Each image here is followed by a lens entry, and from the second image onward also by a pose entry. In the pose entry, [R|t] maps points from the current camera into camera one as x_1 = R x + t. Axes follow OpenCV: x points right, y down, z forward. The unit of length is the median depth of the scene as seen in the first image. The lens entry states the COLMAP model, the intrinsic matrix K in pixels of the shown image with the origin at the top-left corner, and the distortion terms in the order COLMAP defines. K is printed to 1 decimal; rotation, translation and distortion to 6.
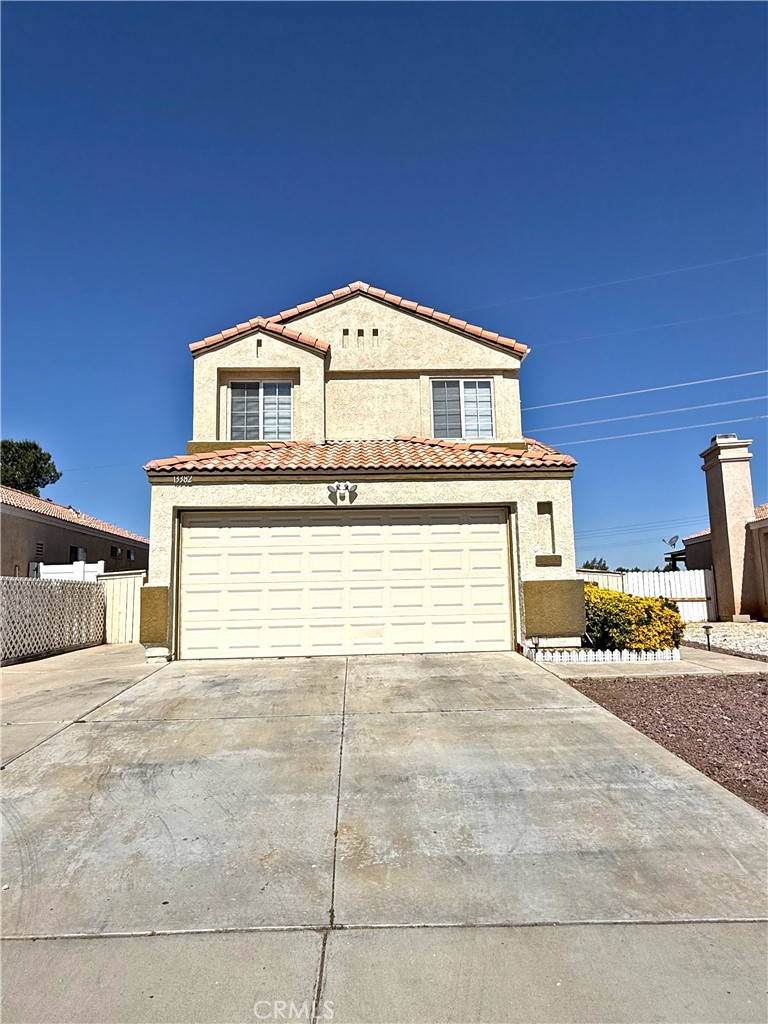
lens RADIAL K [[608.7, 0, 383.4], [0, 608.7, 512.5], [0, 0, 1]] dist [0.003415, -0.000110]
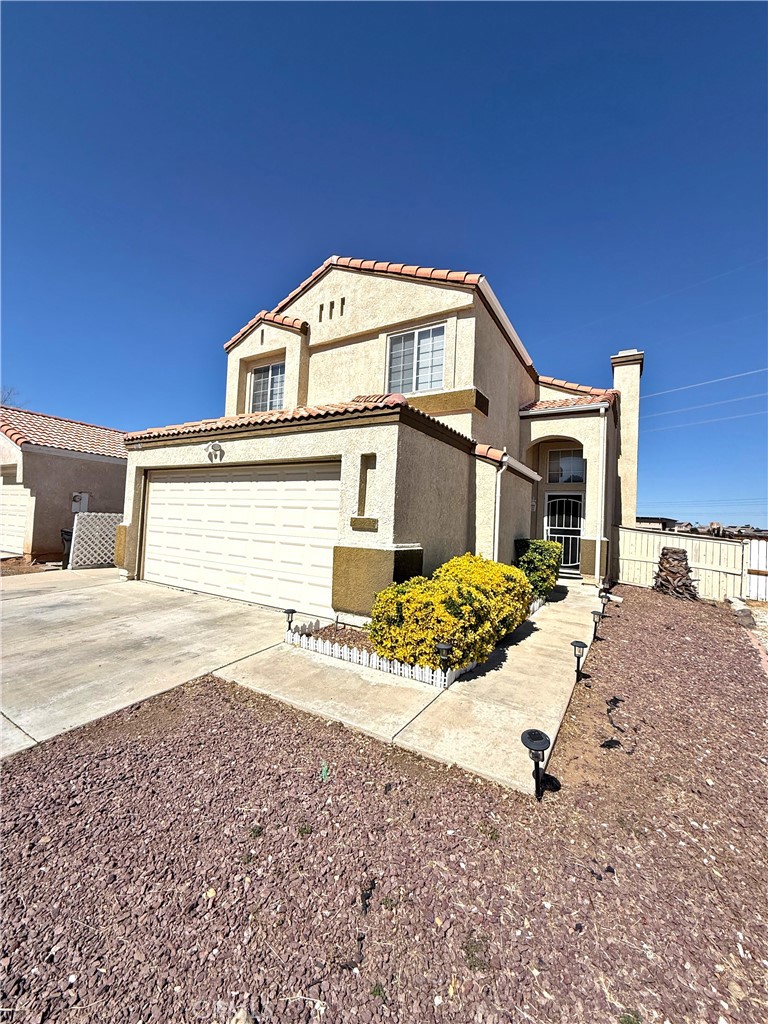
lens RADIAL K [[406.3, 0, 385.5], [0, 406.3, 508.6], [0, 0, 1]] dist [-0.000488, 0.000413]
pose [[0.827696, 0.040944, -0.559682, 0.478575], [0.007286, 0.996467, 0.083673, 0.008542], [0.561130, -0.073334, 0.824473, 0.440278]]
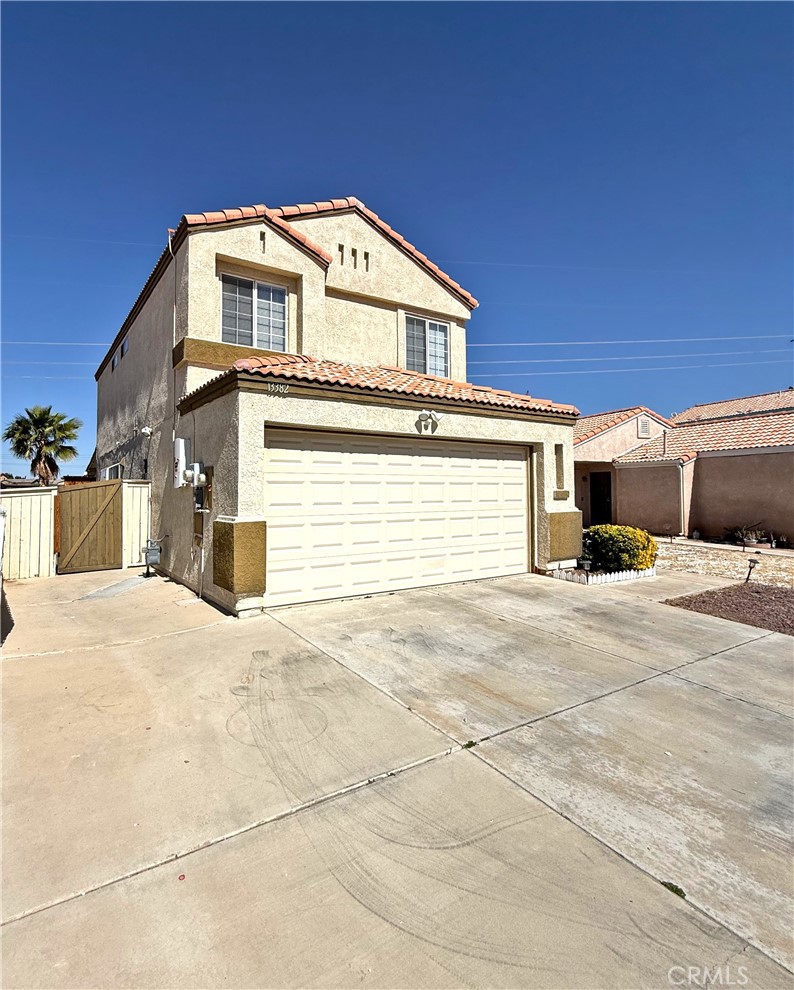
lens RADIAL K [[494.5, 0, 326.4], [0, 494.5, 473.9], [0, 0, 1]] dist [0.000445, -0.000499]
pose [[0.879695, 0.035493, 0.474212, -0.451614], [-0.076143, 0.994858, 0.066789, 0.007464], [-0.469403, -0.094861, 0.877874, 0.303363]]
